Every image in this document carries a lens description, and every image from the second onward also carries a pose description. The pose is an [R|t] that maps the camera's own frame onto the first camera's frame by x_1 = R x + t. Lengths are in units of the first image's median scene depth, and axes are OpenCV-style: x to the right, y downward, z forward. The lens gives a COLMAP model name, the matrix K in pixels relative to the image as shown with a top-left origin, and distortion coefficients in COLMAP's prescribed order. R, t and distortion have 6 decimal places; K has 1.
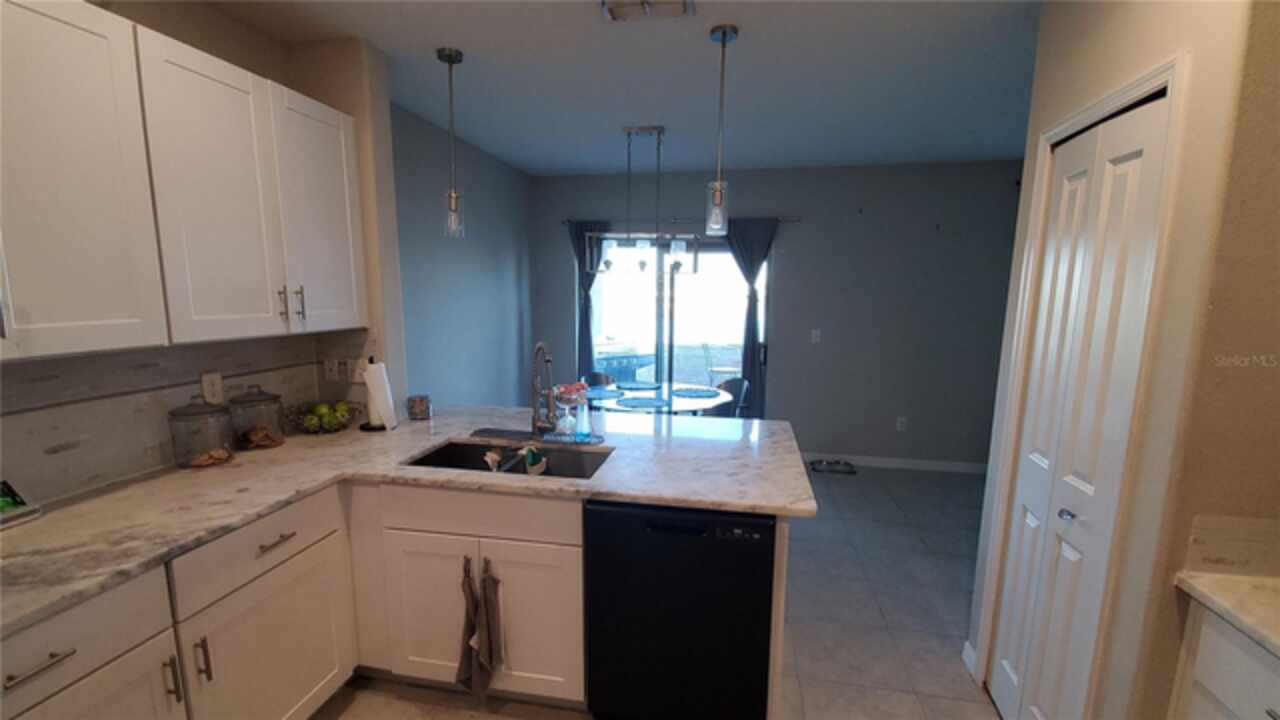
lens RADIAL K [[560.8, 0, 629.5], [0, 560.8, 385.2], [0, 0, 1]] dist [0.003699, -0.009998]
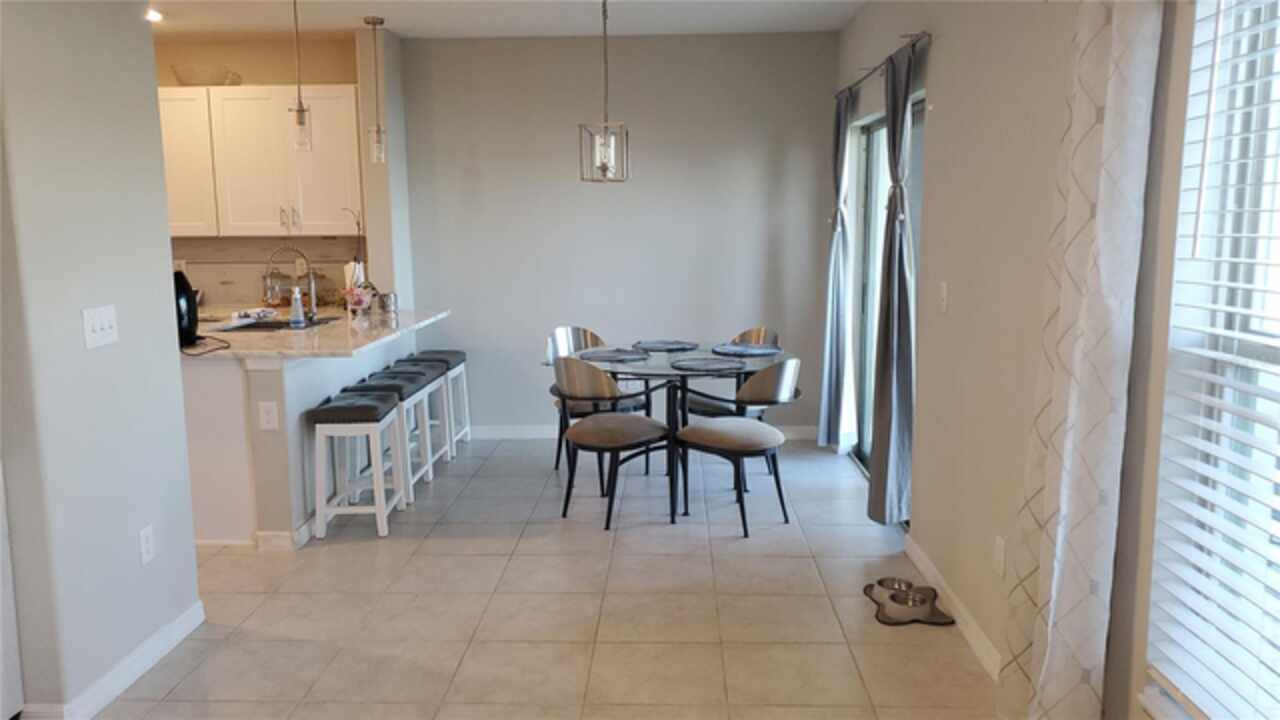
lens RADIAL K [[989.8, 0, 638.7], [0, 989.8, 357.3], [0, 0, 1]] dist [-0.016930, 0.057010]
pose [[0.170991, 0.132893, -0.976269, 2.375449], [-0.152644, 0.982472, 0.107002, -0.201813], [0.973377, 0.130725, 0.188279, 1.461594]]
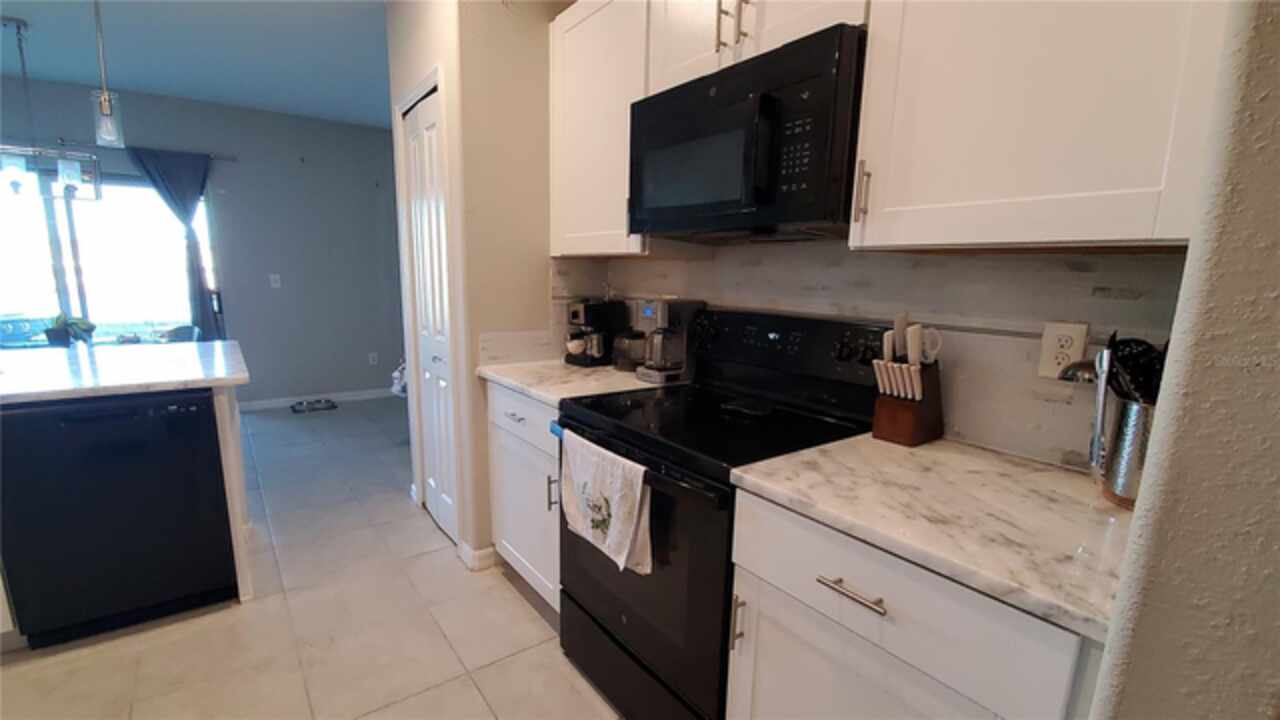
lens RADIAL K [[560.8, 0, 629.5], [0, 560.8, 385.2], [0, 0, 1]] dist [0.003699, -0.009998]
pose [[0.672029, -0.139516, 0.727264, -0.000776], [0.105927, 0.990104, 0.092057, 0.164044], [-0.732910, 0.015172, 0.680157, -0.342832]]
